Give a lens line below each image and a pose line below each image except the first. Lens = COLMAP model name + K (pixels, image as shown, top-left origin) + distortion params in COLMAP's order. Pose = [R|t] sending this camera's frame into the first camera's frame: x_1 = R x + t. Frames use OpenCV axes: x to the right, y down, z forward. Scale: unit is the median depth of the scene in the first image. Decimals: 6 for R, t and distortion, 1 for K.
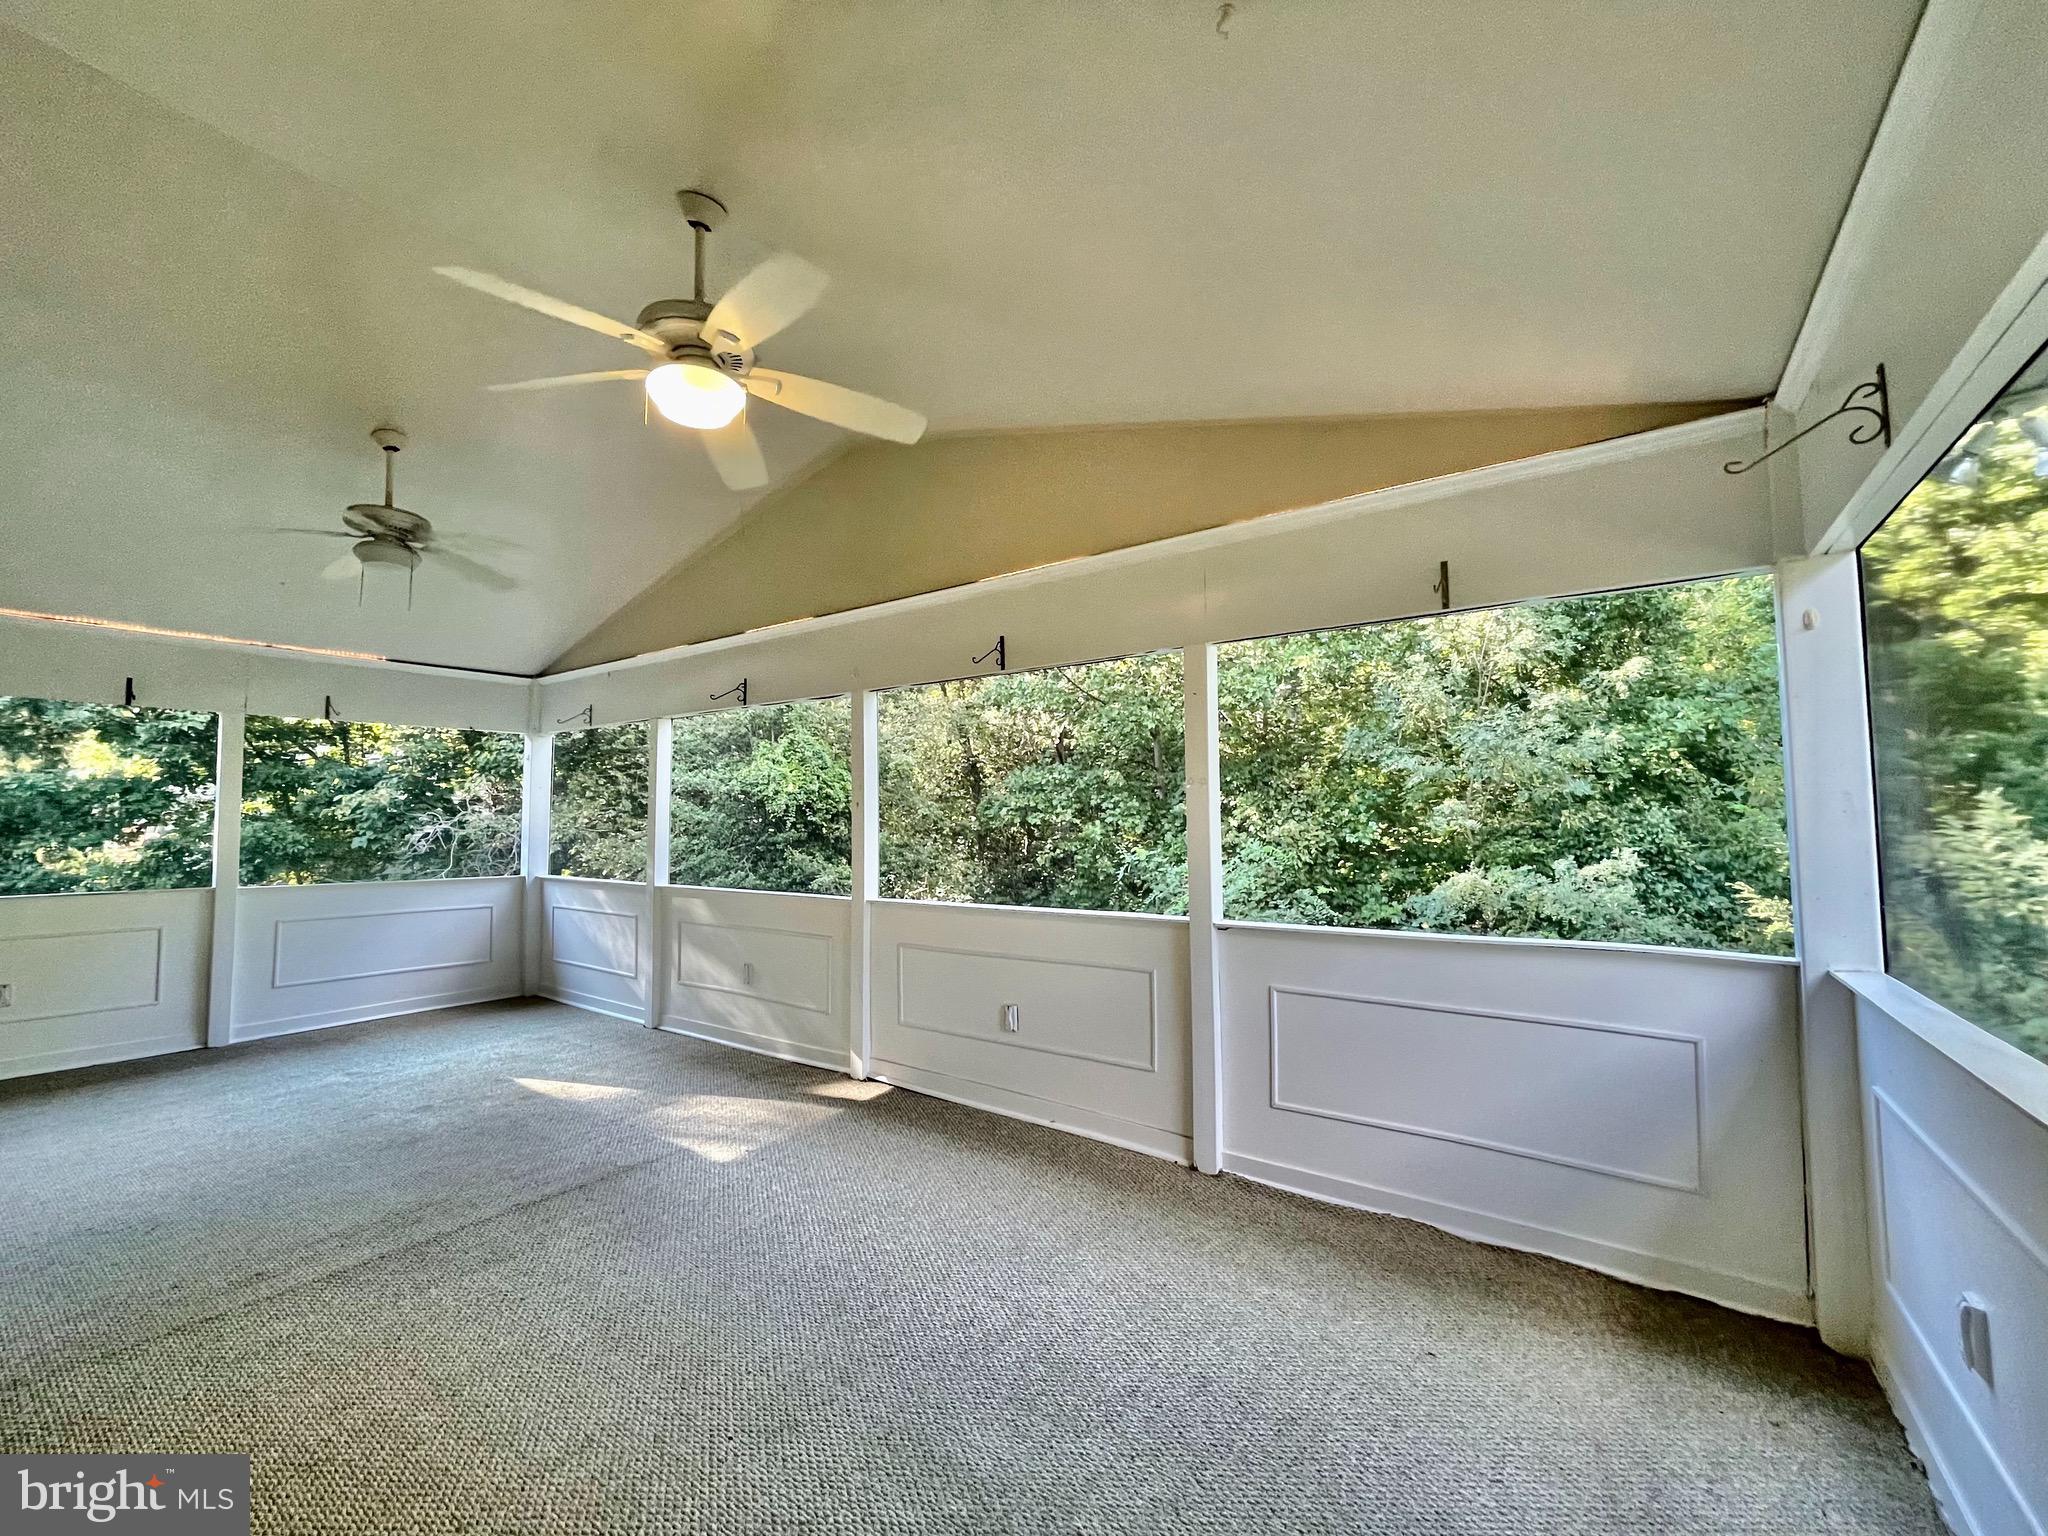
lens RADIAL K [[819.0, 0, 1019.9], [0, 819.0, 768.4], [0, 0, 1]] dist [-0.000878, -0.000060]
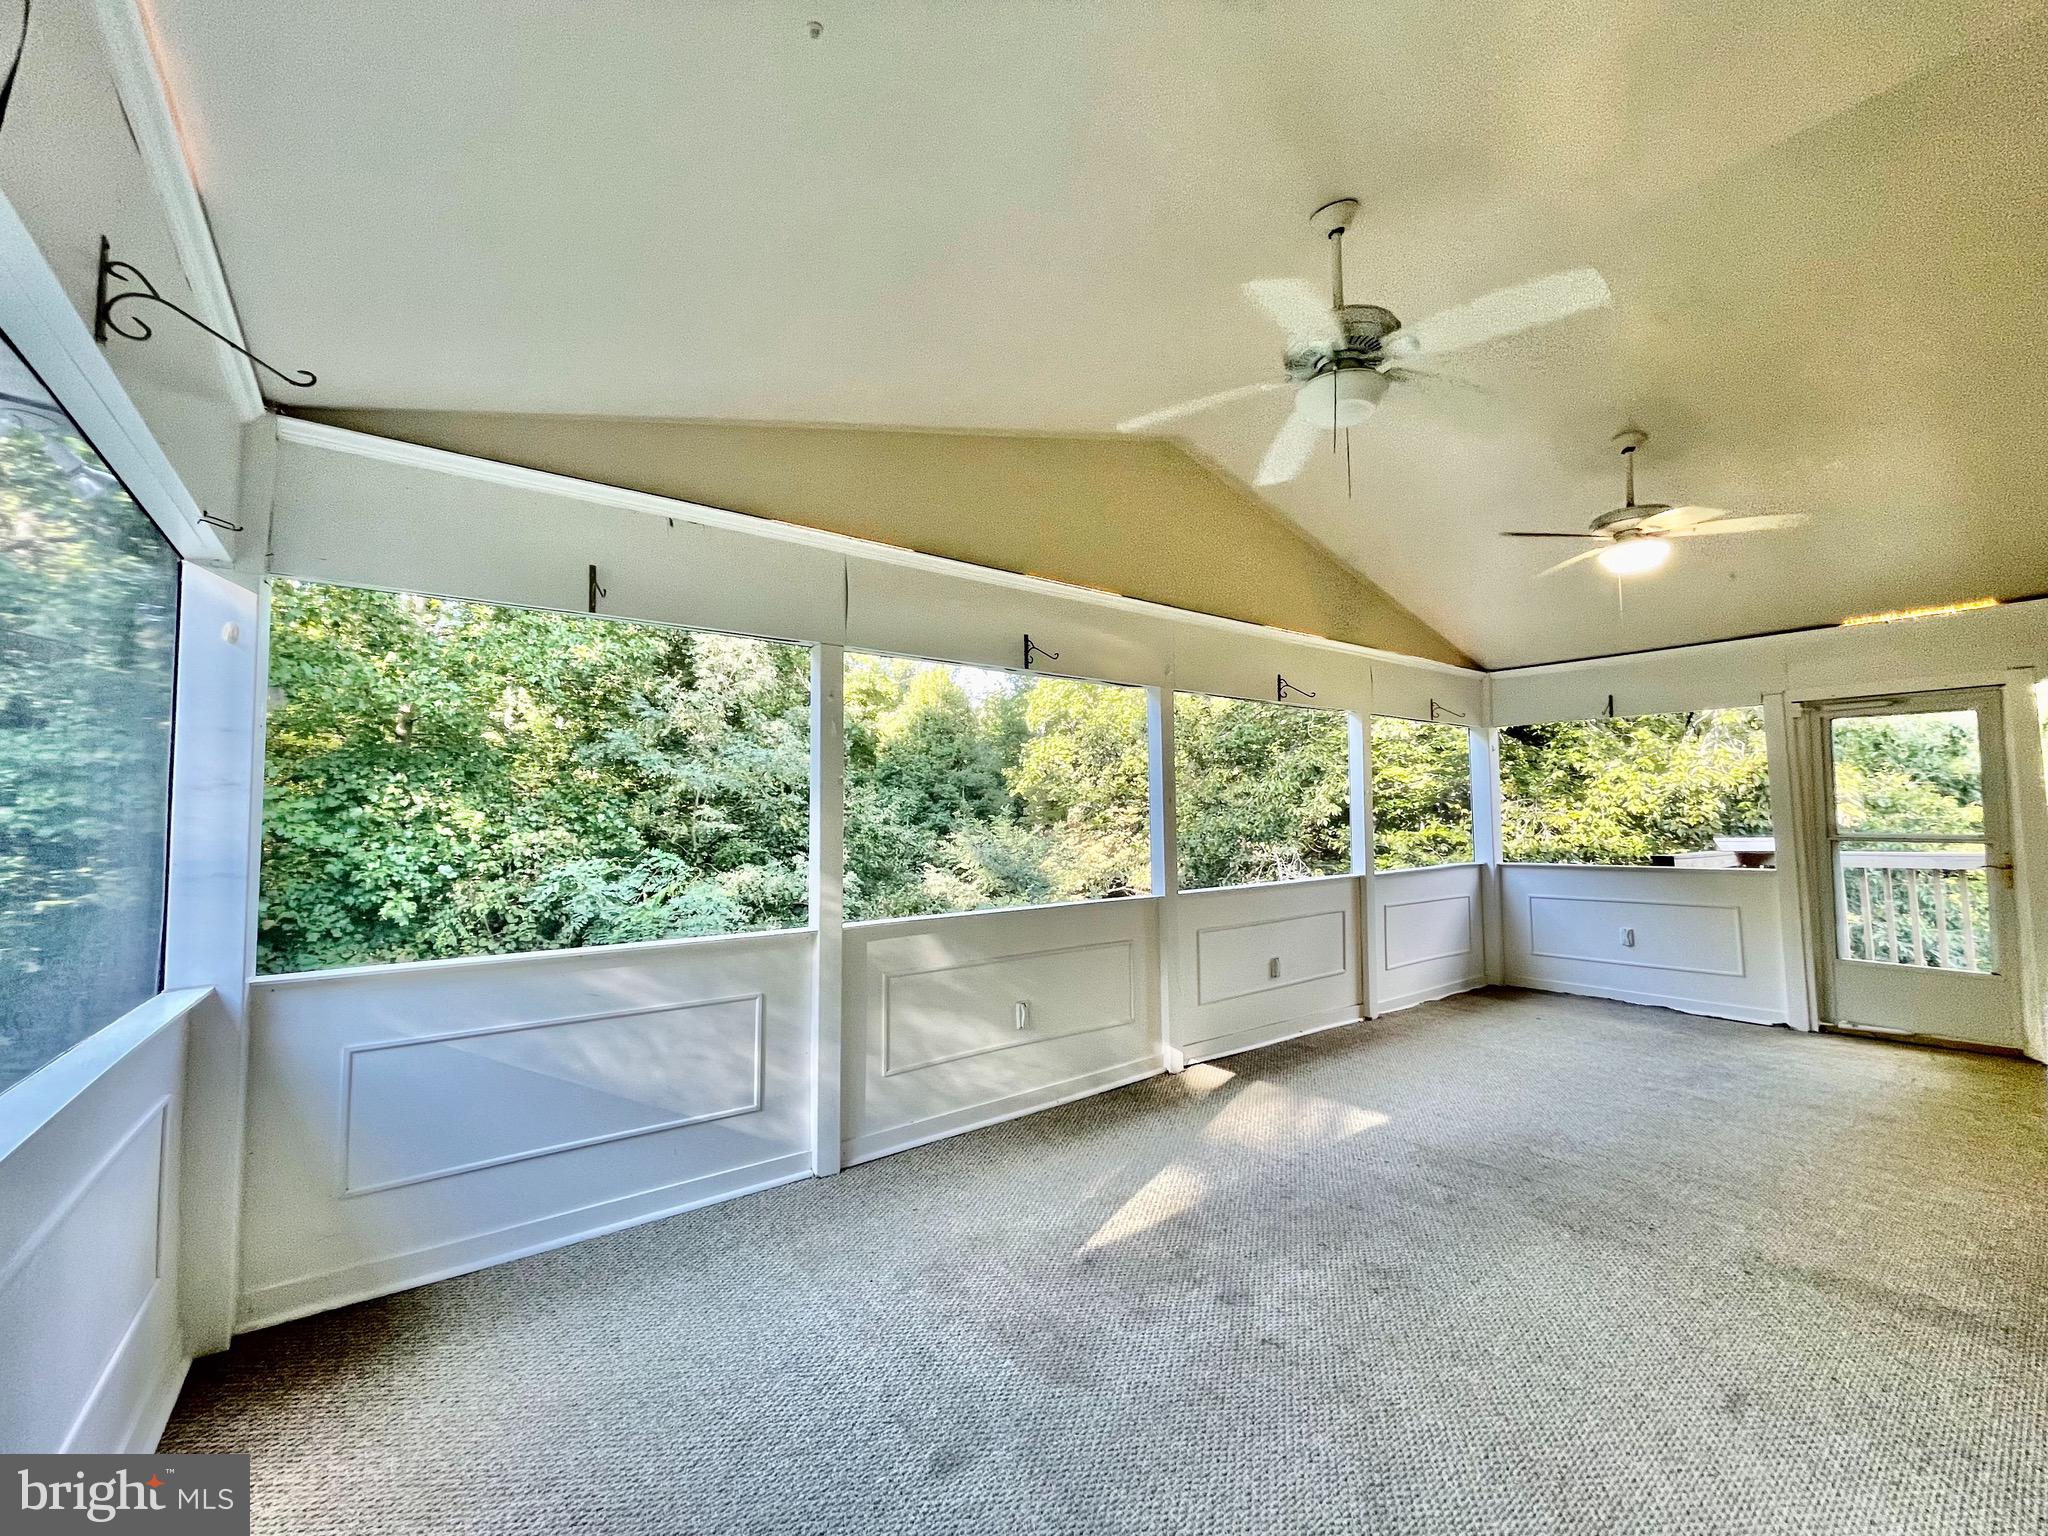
lens RADIAL K [[819.0, 0, 1019.9], [0, 819.0, 768.4], [0, 0, 1]] dist [-0.000878, -0.000060]
pose [[0.299973, 0.057014, 0.952242, -1.315333], [-0.050512, 0.997761, -0.043827, 0.062945], [-0.952609, -0.034953, 0.302181, 0.947205]]
